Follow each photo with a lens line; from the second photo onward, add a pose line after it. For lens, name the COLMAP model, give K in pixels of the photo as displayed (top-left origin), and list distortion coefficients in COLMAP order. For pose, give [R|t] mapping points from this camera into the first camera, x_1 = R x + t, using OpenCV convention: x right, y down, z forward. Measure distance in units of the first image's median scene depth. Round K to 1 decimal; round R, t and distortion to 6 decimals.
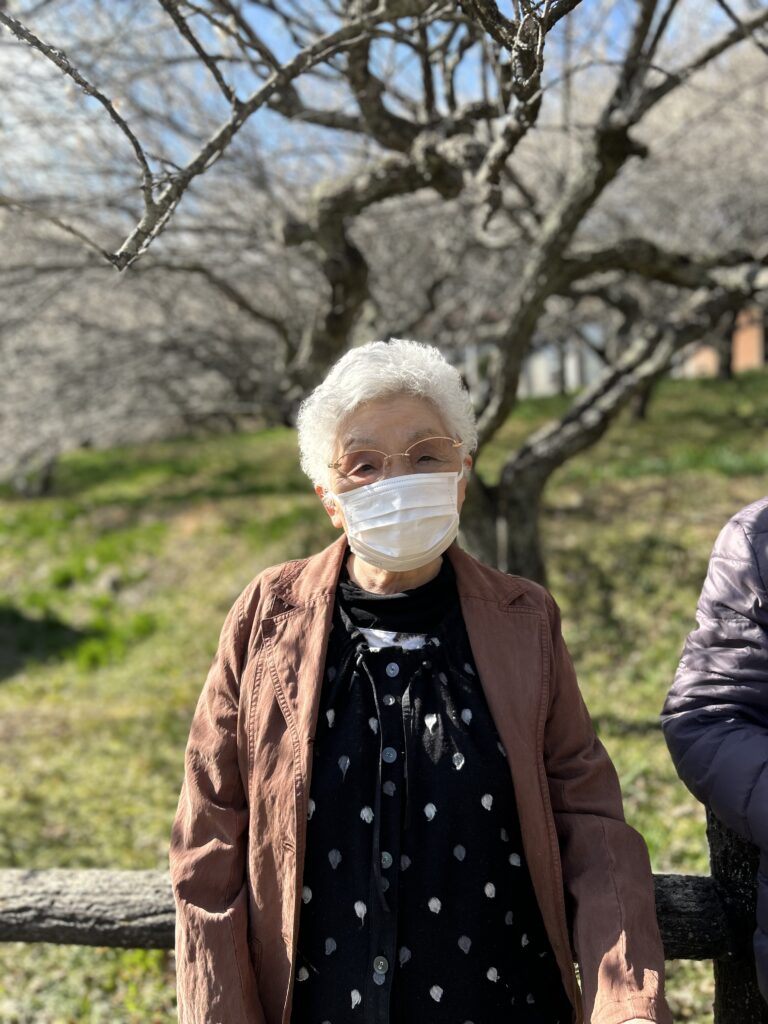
lens RADIAL K [[782.3, 0, 380.6], [0, 782.3, 512.8], [0, 0, 1]] dist [0.014056, -0.010113]
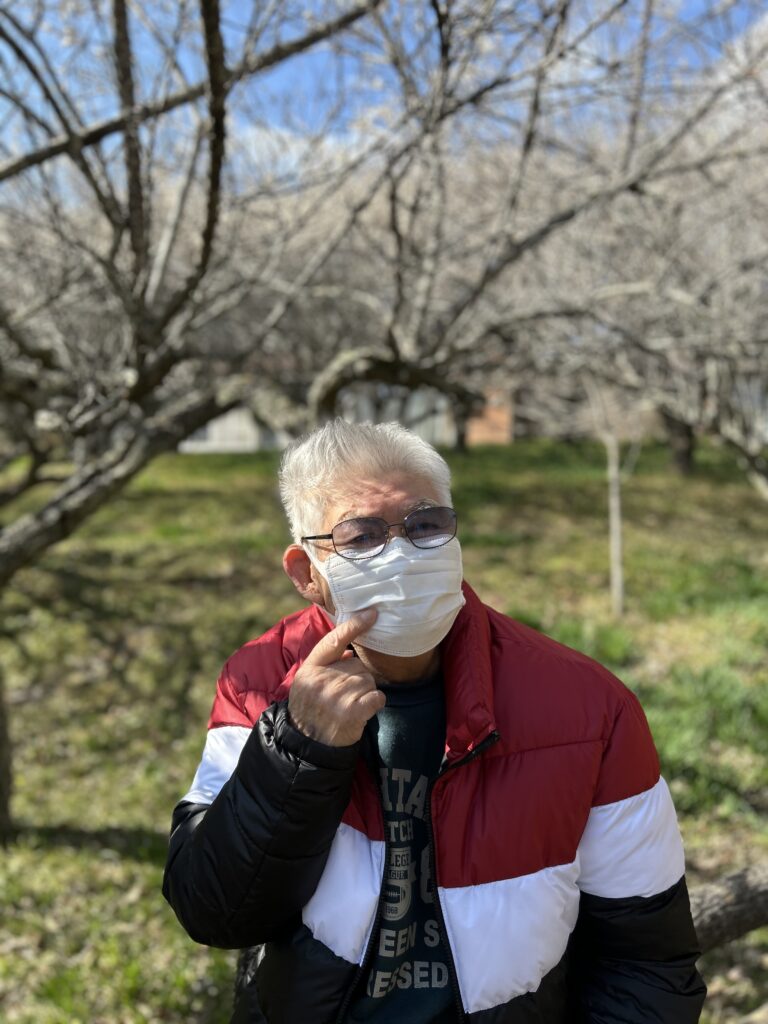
lens RADIAL K [[782.3, 0, 380.6], [0, 782.3, 512.8], [0, 0, 1]] dist [0.014056, -0.010113]
pose [[0.965380, 0.073192, 0.250368, 0.583202], [-0.060267, 0.996442, -0.058916, -0.130684], [-0.253790, 0.041787, 0.966356, -0.061693]]
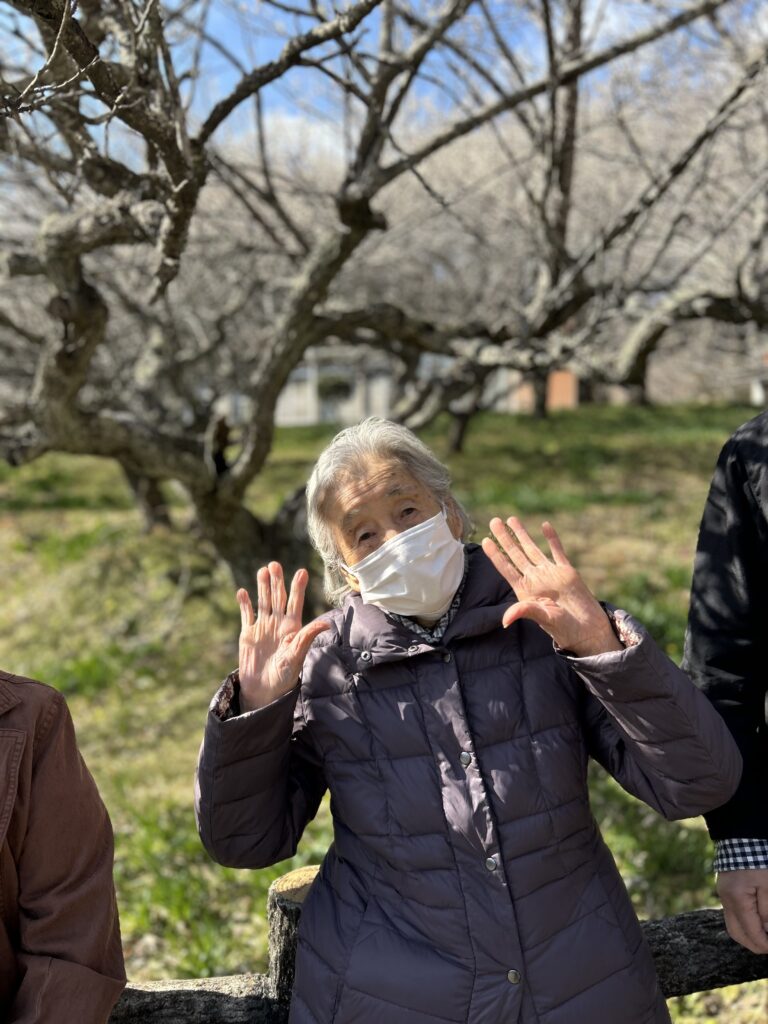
lens RADIAL K [[782.3, 0, 380.6], [0, 782.3, 512.8], [0, 0, 1]] dist [0.014056, -0.010113]
pose [[0.978352, 0.041268, 0.202793, 0.122413], [-0.037155, 0.999020, -0.024048, -0.047146], [-0.203586, 0.015993, 0.978926, -0.009225]]
